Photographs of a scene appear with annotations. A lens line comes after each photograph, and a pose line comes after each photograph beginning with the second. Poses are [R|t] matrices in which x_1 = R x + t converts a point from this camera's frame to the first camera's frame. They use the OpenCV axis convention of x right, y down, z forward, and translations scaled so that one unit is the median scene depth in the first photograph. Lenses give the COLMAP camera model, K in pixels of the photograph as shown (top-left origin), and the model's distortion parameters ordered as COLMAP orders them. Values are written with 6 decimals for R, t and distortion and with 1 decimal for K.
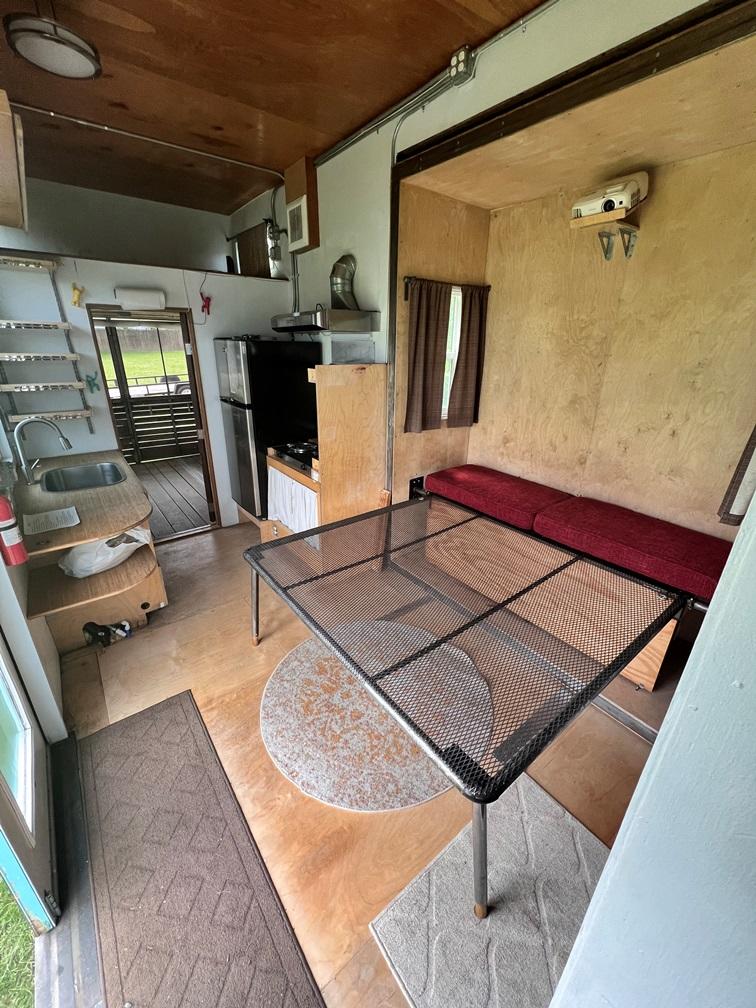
lens RADIAL K [[401.4, 0, 378.0], [0, 401.4, 504.0], [0, 0, 1]] dist [-0.003560, -0.000101]
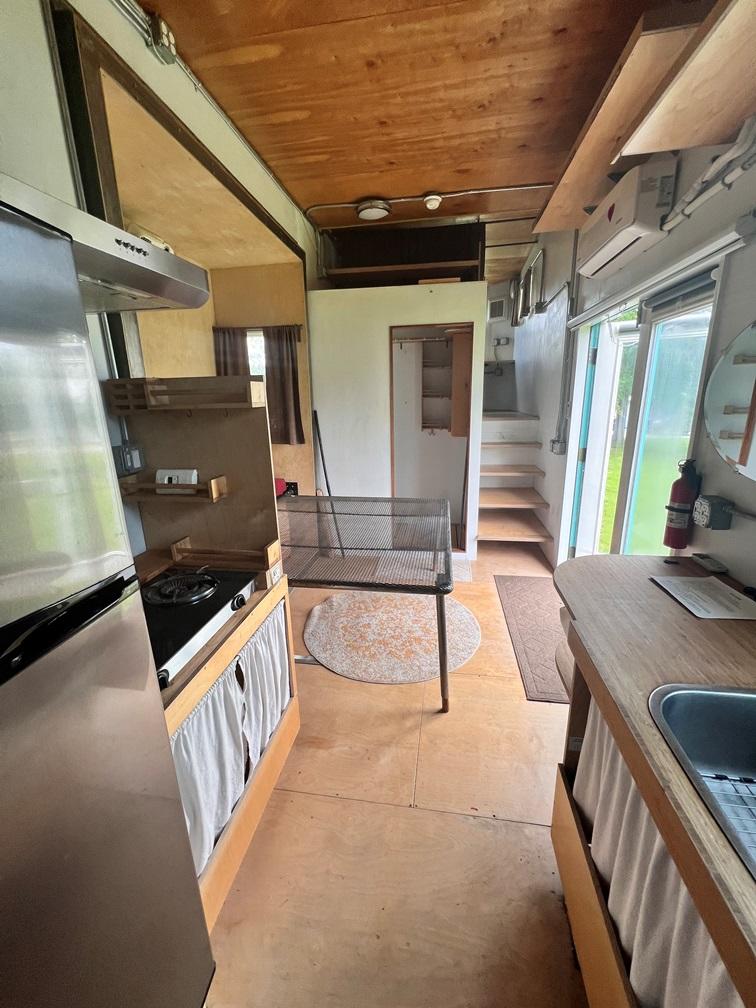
lens RADIAL K [[401.4, 0, 378.0], [0, 401.4, 504.0], [0, 0, 1]] dist [-0.003560, -0.000101]
pose [[-0.685350, -0.193001, 0.702173, -0.688342], [0.280977, 0.819488, 0.499491, -0.431782], [-0.671824, 0.539621, -0.507407, 1.258797]]
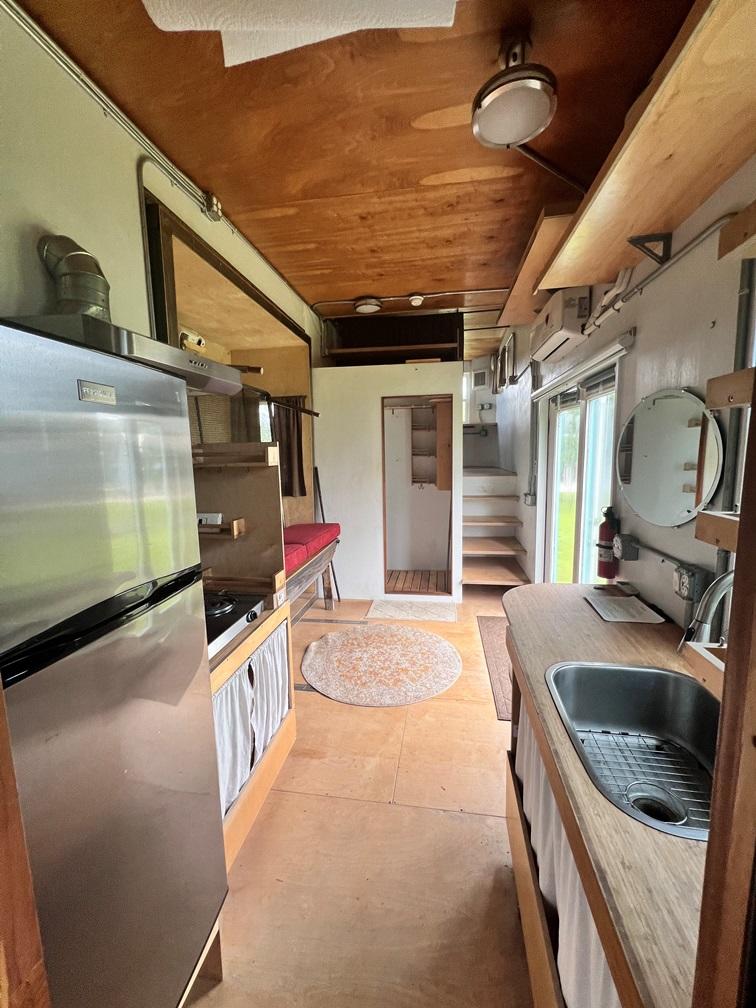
lens RADIAL K [[401.4, 0, 378.0], [0, 401.4, 504.0], [0, 0, 1]] dist [-0.003560, -0.000101]
pose [[-0.685410, -0.098878, 0.721413, -0.824090], [0.277836, 0.880269, 0.384621, -0.476878], [-0.673068, 0.464058, -0.575873, 1.340061]]
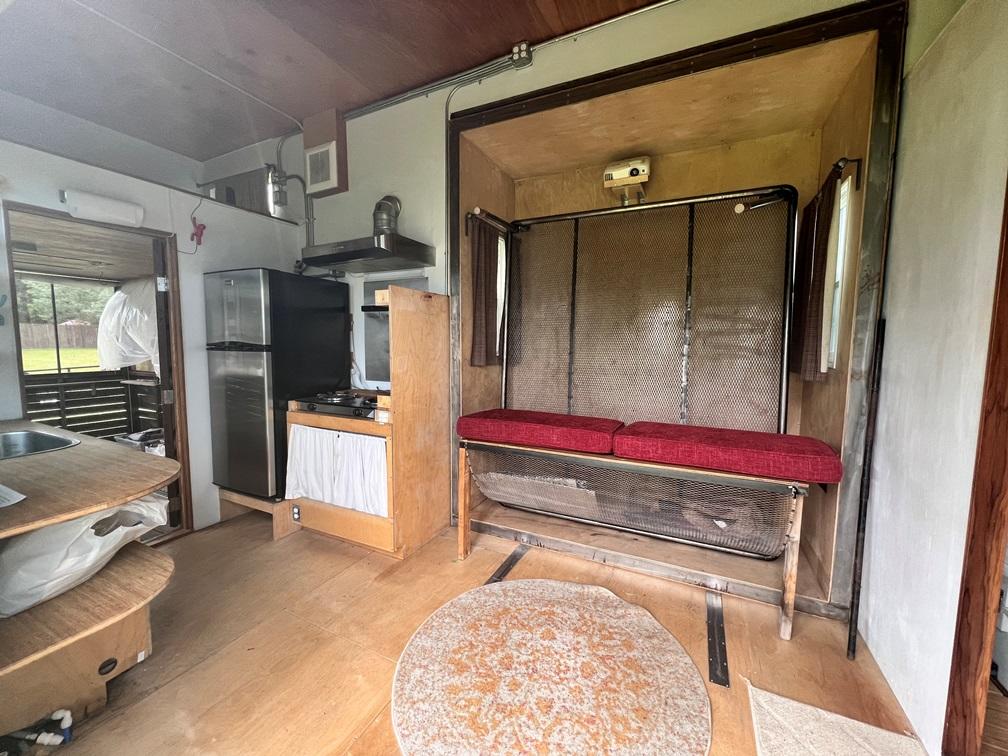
lens RADIAL K [[402.8, 0, 499.4], [0, 402.8, 376.8], [0, 0, 1]] dist [-0.001955, -0.003597]
pose [[0.897300, -0.048331, 0.438767, -0.327388], [0.174201, 0.952085, -0.251374, 0.108904], [-0.405594, 0.301992, 0.862725, 0.192161]]
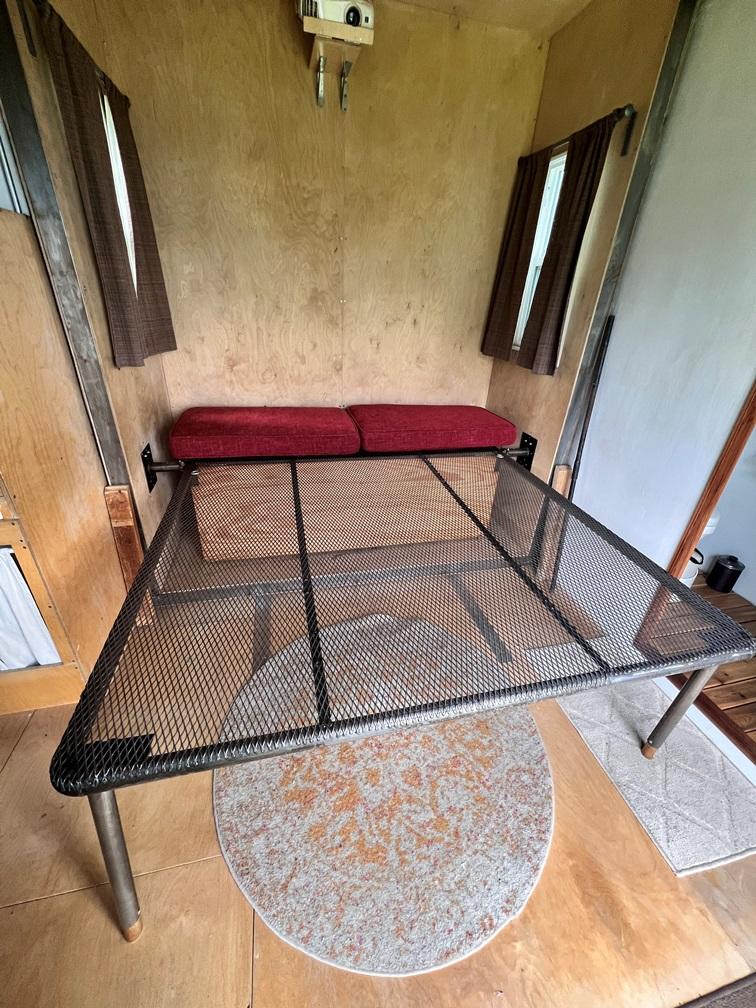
lens RADIAL K [[401.4, 0, 378.0], [0, 401.4, 504.0], [0, 0, 1]] dist [-0.003560, -0.000101]
pose [[0.413058, -0.420485, 0.807821, -0.341482], [0.302610, 0.899999, 0.313733, -0.091087], [-0.858959, 0.114865, 0.498995, 0.526359]]
